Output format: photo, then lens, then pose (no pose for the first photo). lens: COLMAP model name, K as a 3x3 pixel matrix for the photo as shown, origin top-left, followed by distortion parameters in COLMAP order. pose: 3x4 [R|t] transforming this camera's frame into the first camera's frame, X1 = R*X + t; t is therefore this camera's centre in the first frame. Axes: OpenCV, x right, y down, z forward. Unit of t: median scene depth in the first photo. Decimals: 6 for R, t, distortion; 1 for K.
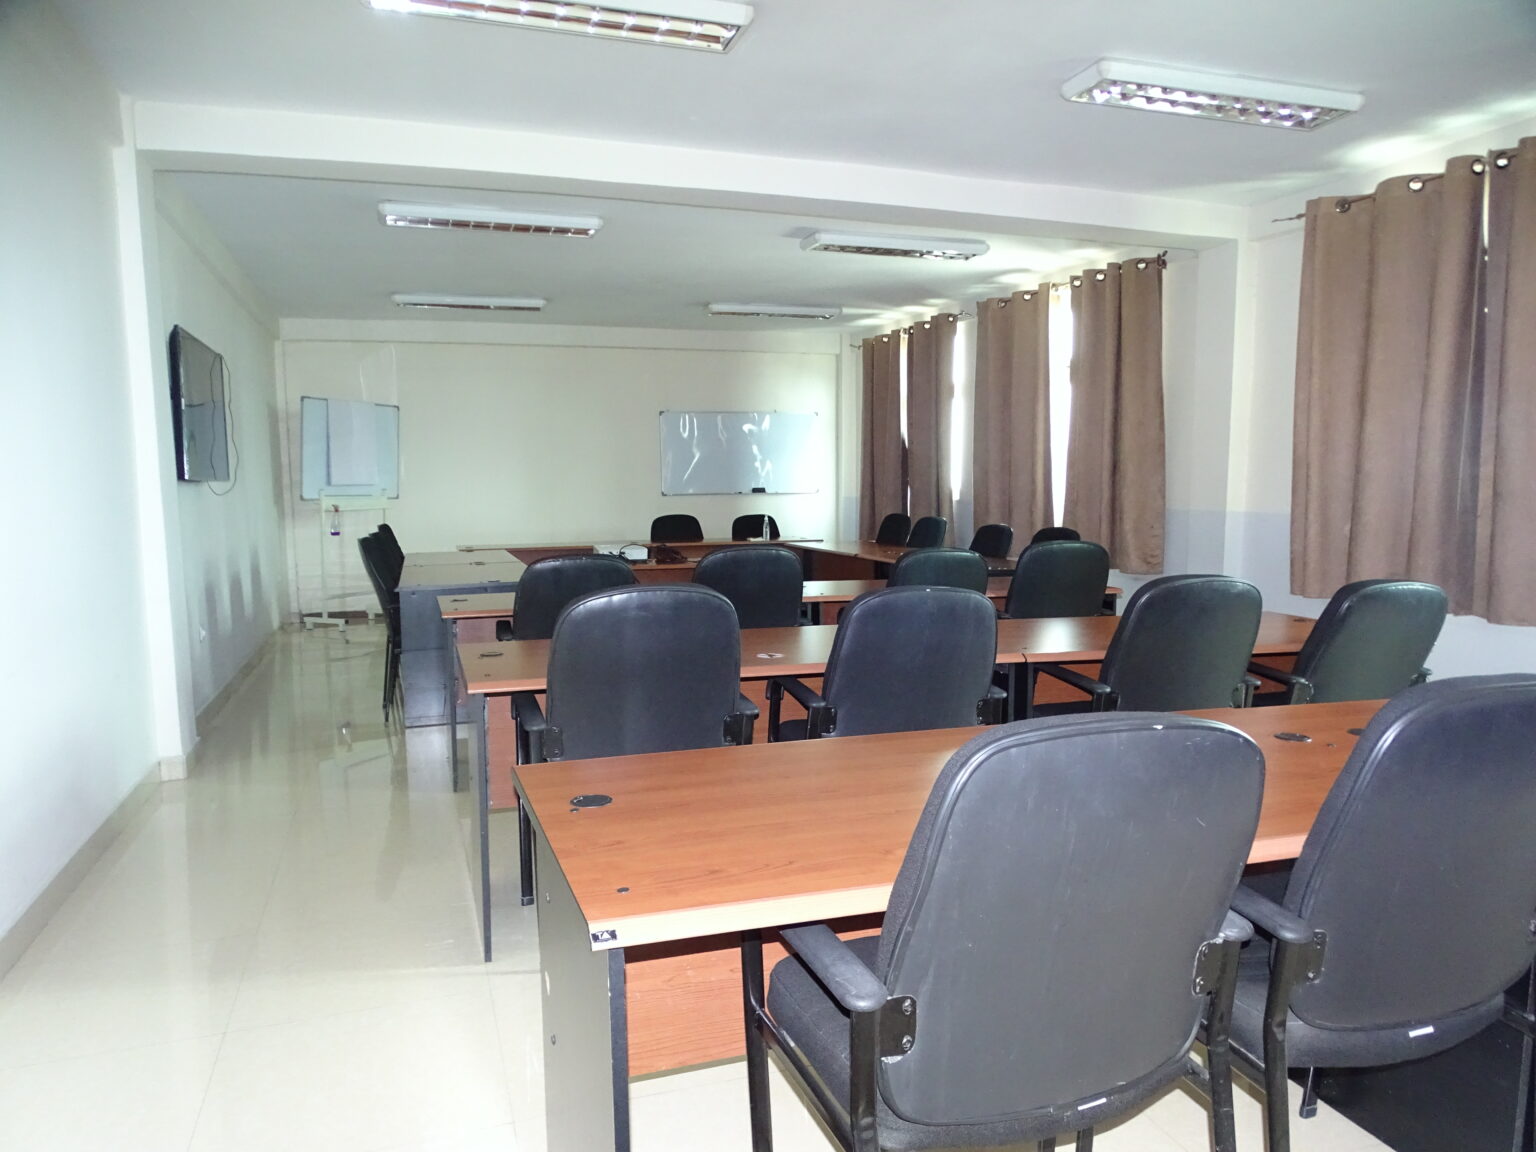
lens RADIAL K [[1089.2, 0, 768.0], [0, 1089.2, 576.0], [0, 0, 1]] dist [-0.089490, 0.272667]
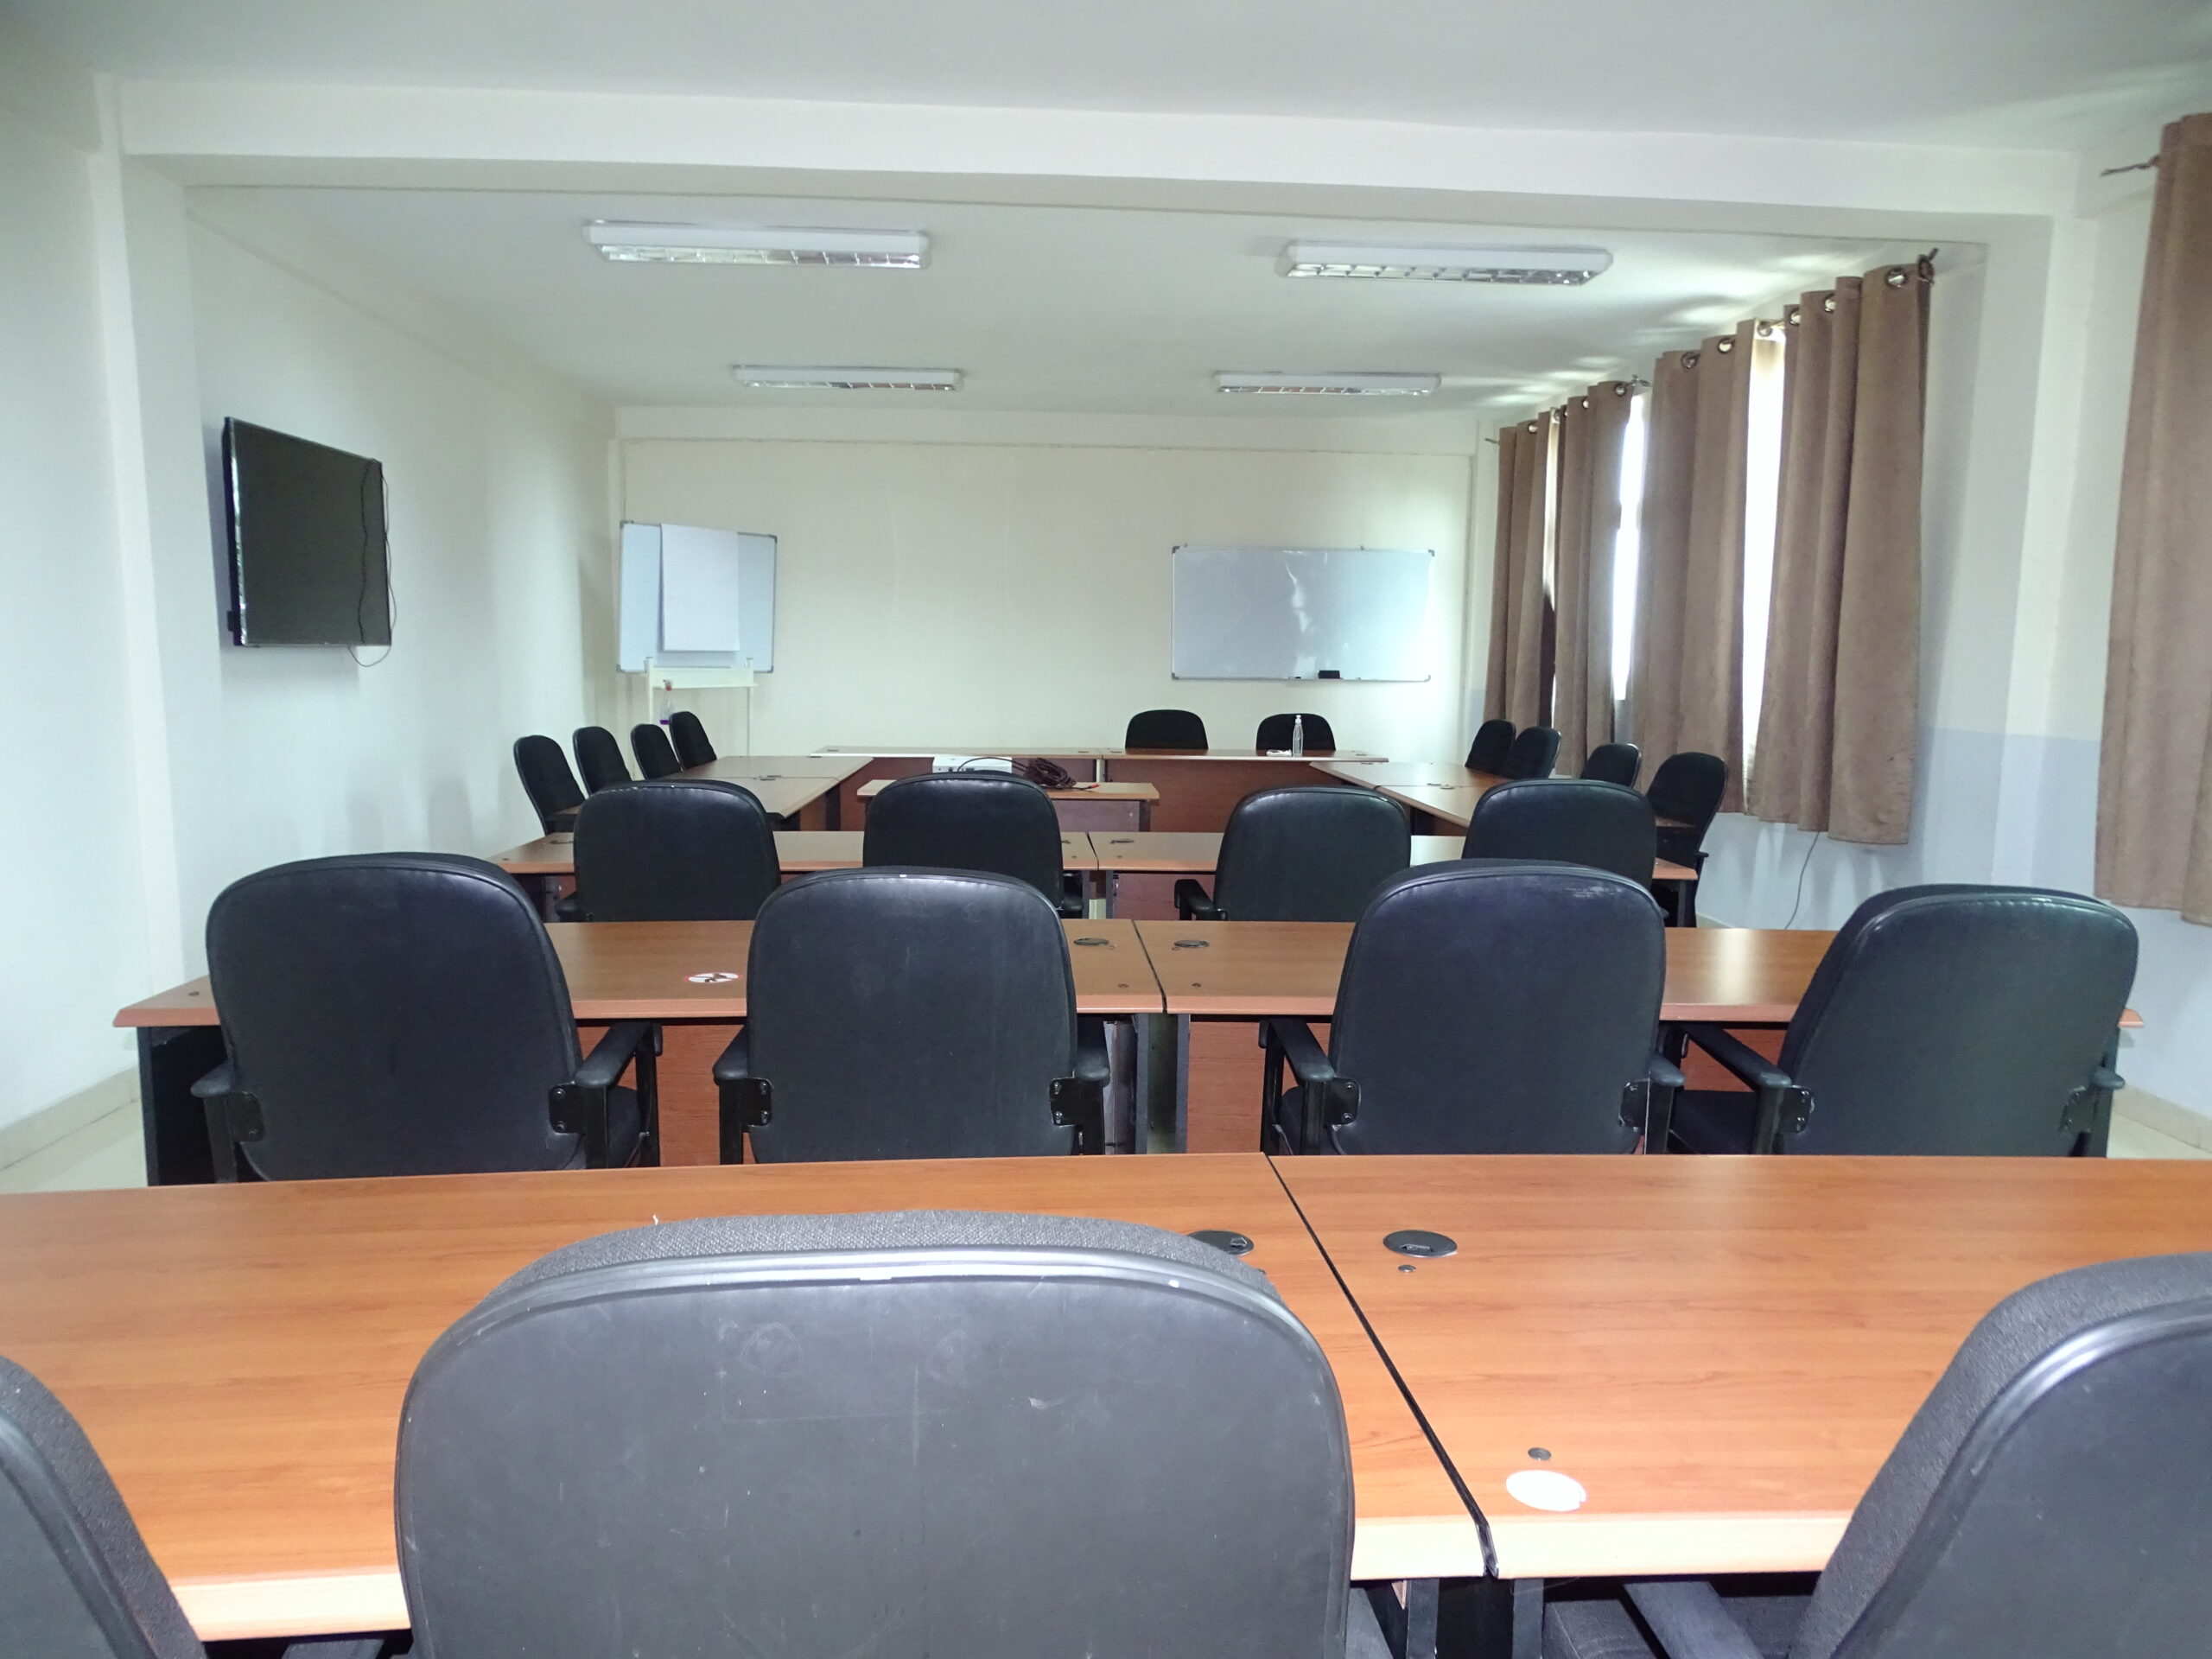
lens RADIAL K [[1646.0, 0, 1106.0], [0, 1646.0, 829.5], [0, 0, 1]] dist [-0.046935, 0.156053]
pose [[0.967921, 0.046784, -0.246859, 0.152211], [-0.042133, 0.998821, 0.024095, -0.010505], [0.247695, -0.012921, 0.968752, 0.075942]]
